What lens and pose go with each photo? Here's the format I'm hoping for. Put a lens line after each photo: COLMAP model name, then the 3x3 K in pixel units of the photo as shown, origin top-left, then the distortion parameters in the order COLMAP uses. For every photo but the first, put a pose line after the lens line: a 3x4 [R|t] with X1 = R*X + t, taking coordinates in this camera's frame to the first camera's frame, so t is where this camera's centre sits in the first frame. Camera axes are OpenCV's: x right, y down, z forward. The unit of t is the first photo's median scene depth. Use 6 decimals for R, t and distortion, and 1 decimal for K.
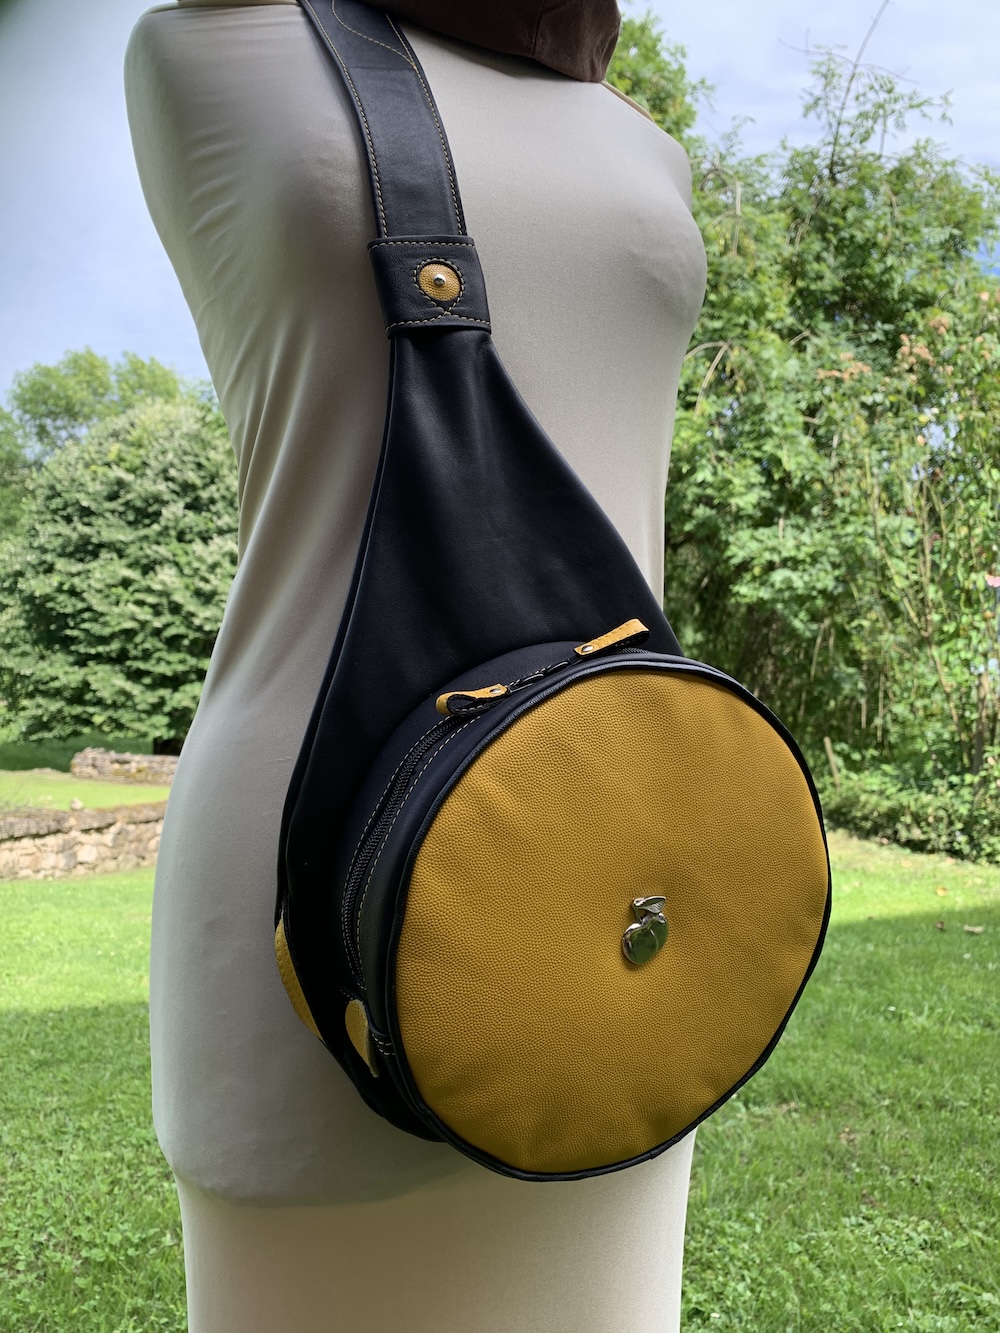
lens RADIAL K [[1036.3, 0, 500.0], [0, 1036.3, 666.5], [0, 0, 1]] dist [-0.005911, 0.004696]
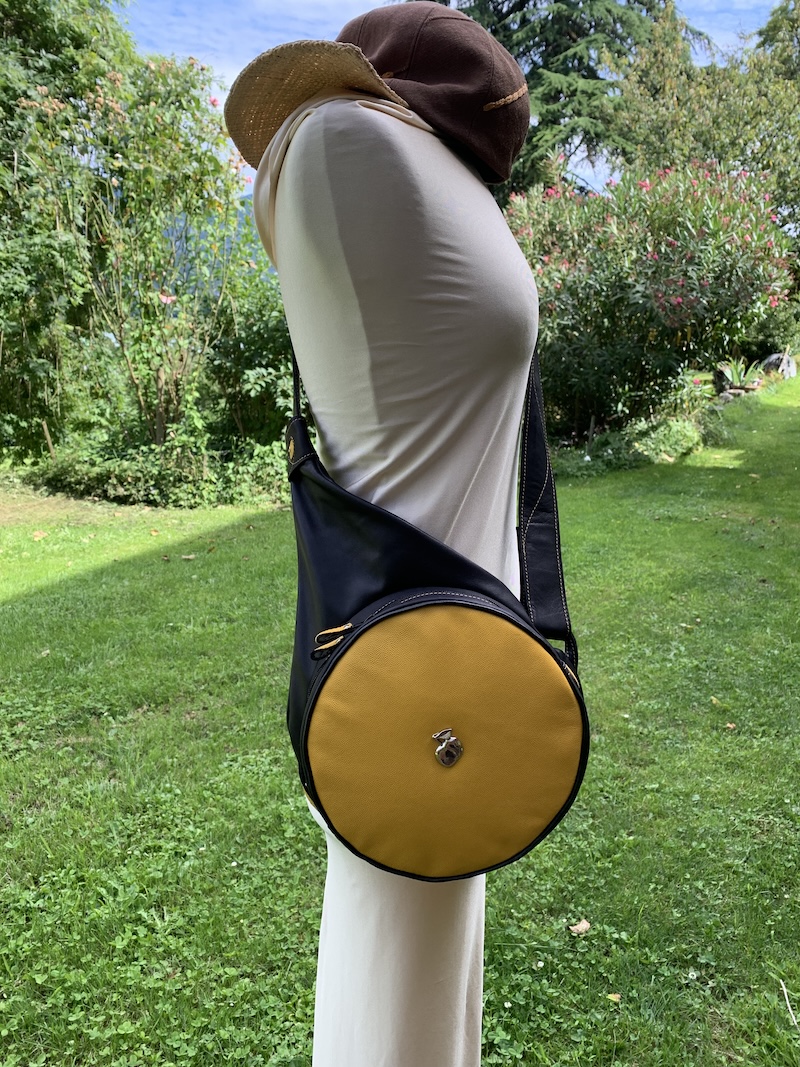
lens RADIAL K [[829.5, 0, 400.0], [0, 829.5, 533.5], [0, 0, 1]] dist [-0.005911, 0.004696]
pose [[0.678205, -0.146566, 0.720109, -0.133283], [-0.030198, 0.973523, 0.226586, -0.039181], [-0.734252, -0.175417, 0.655822, 0.017792]]
